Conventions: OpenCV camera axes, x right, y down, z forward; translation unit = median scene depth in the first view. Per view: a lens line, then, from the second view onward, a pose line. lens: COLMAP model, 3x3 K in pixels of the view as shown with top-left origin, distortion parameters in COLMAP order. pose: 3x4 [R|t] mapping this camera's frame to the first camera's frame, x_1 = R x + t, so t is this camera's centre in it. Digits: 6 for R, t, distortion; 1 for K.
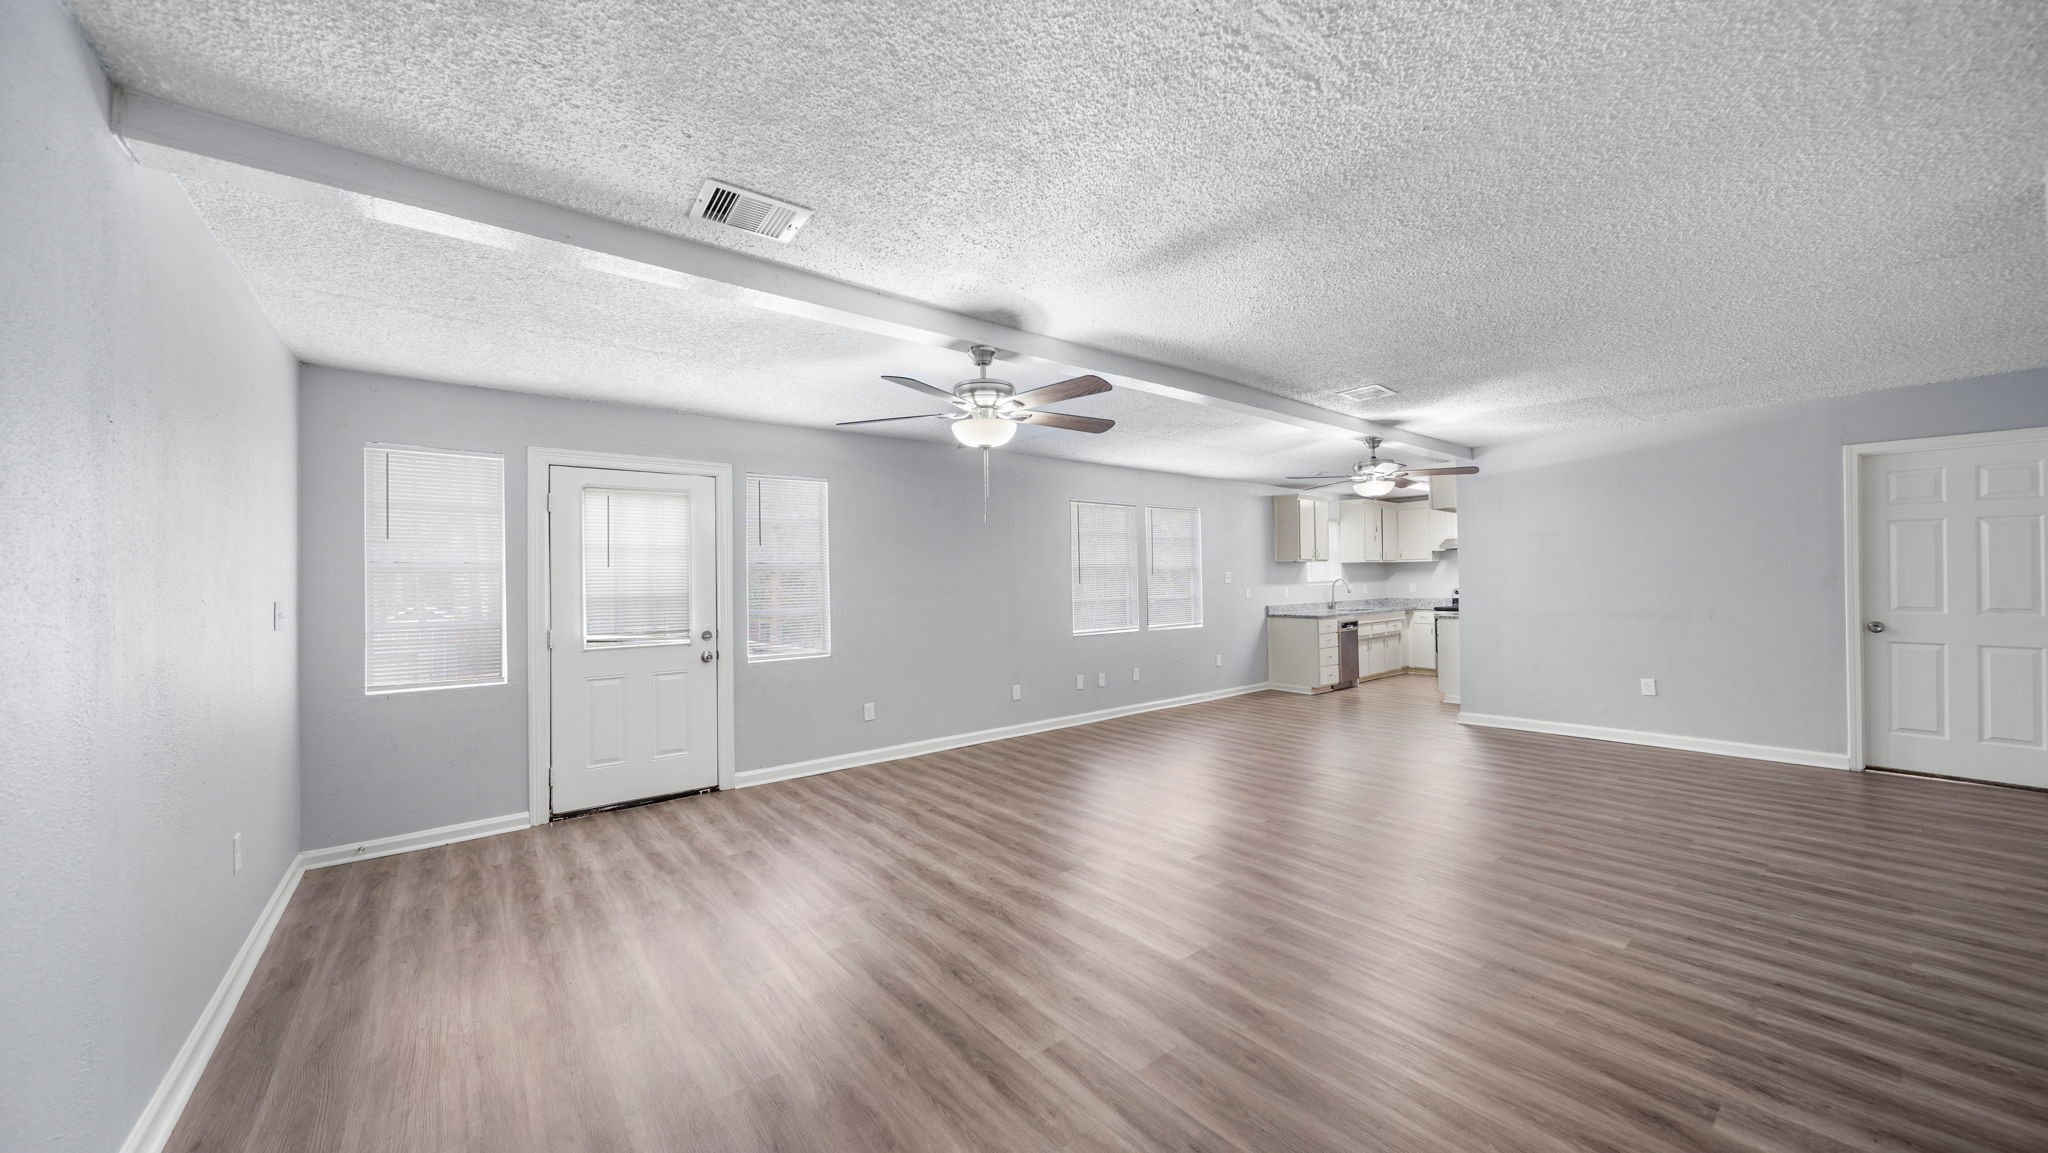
lens RADIAL K [[721.8, 0, 1016.2], [0, 721.8, 579.2], [0, 0, 1]] dist [-0.000817, -0.000021]
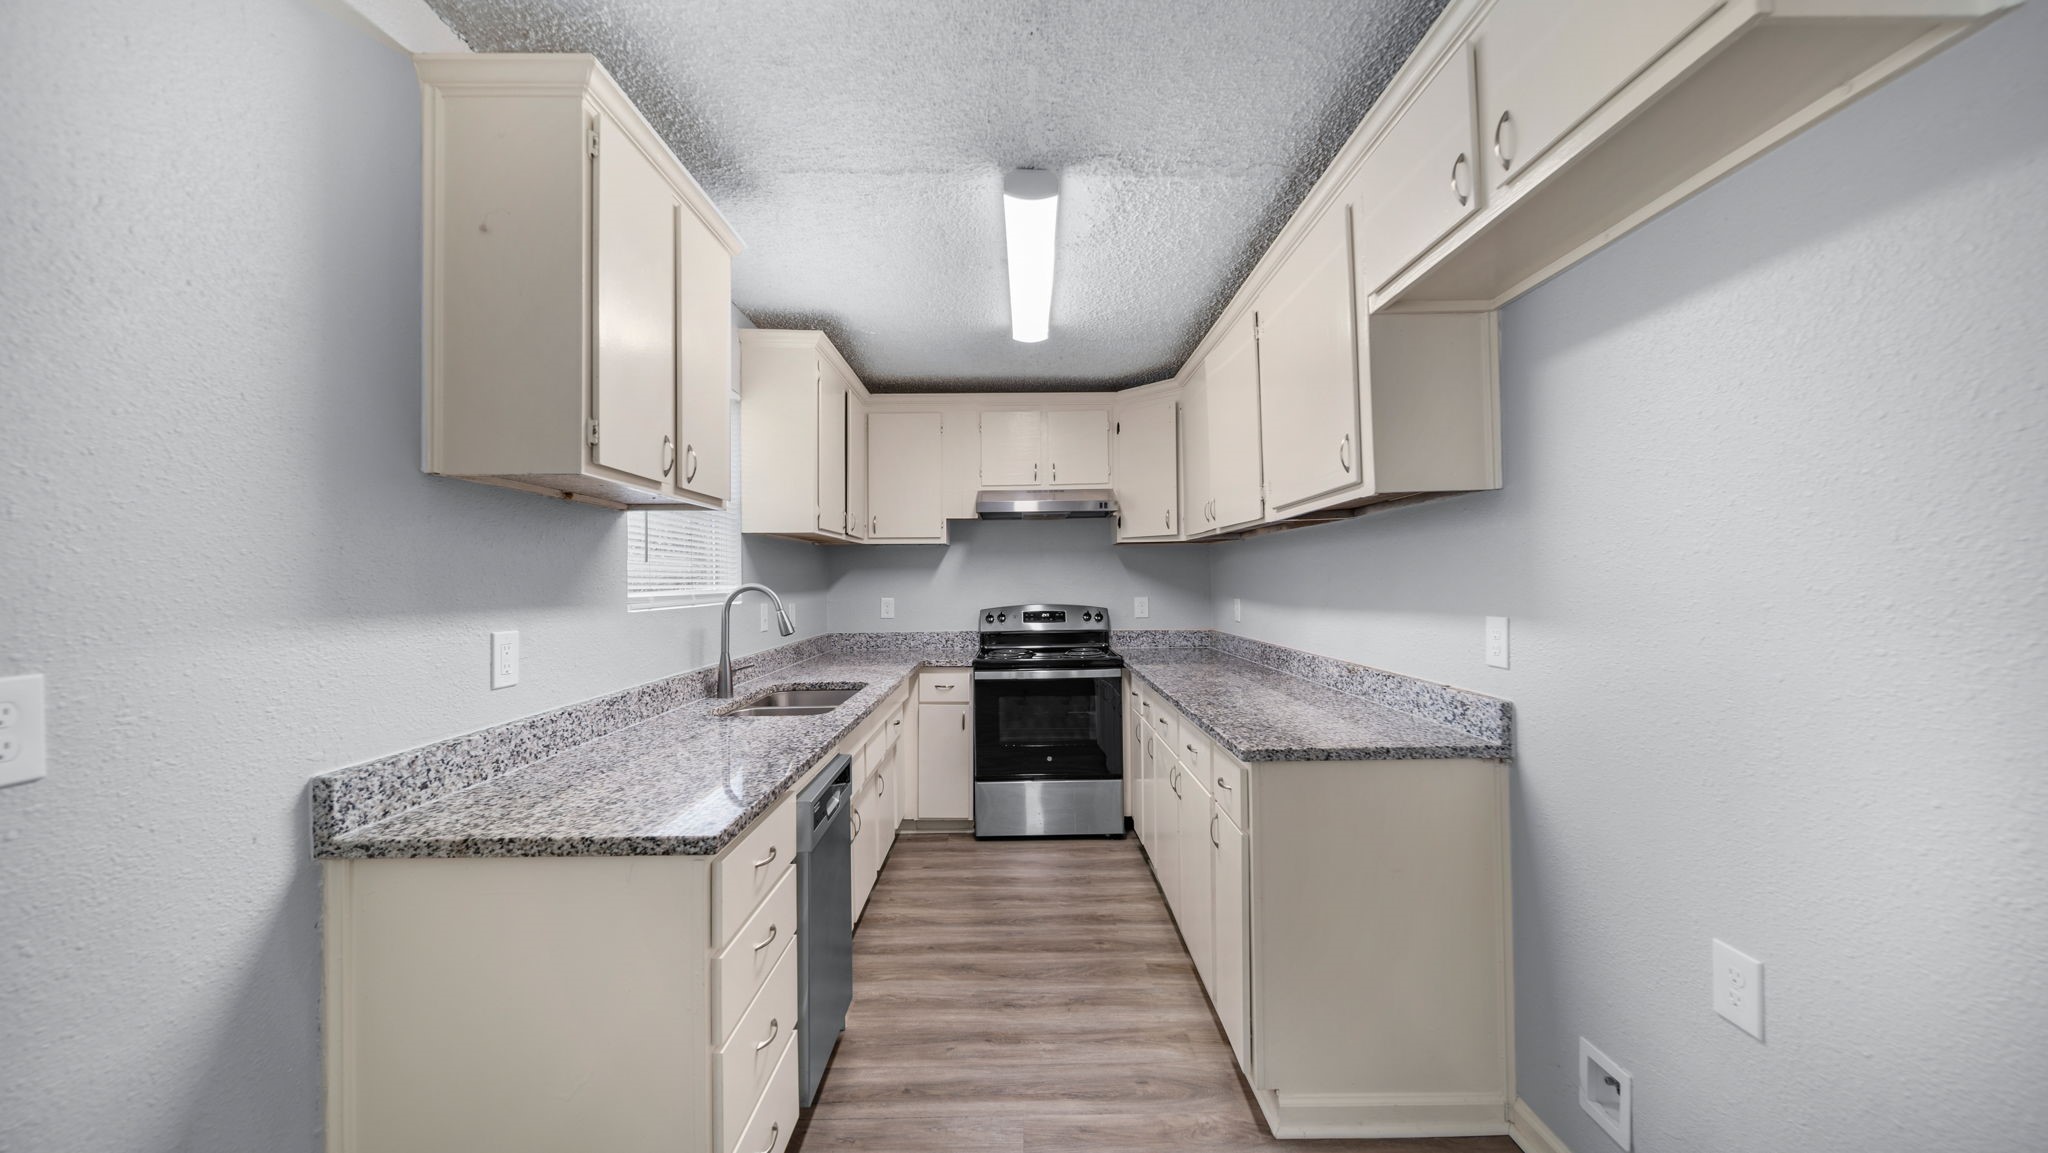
lens RADIAL K [[721.8, 0, 1023.5], [0, 721.8, 578.5], [0, 0, 1]] dist [-0.000817, -0.000021]
pose [[0.623123, 0.012997, 0.782016, 0.286514], [-0.003085, 0.999895, -0.014160, 0.001373], [-0.782118, 0.006411, 0.623097, 0.720407]]
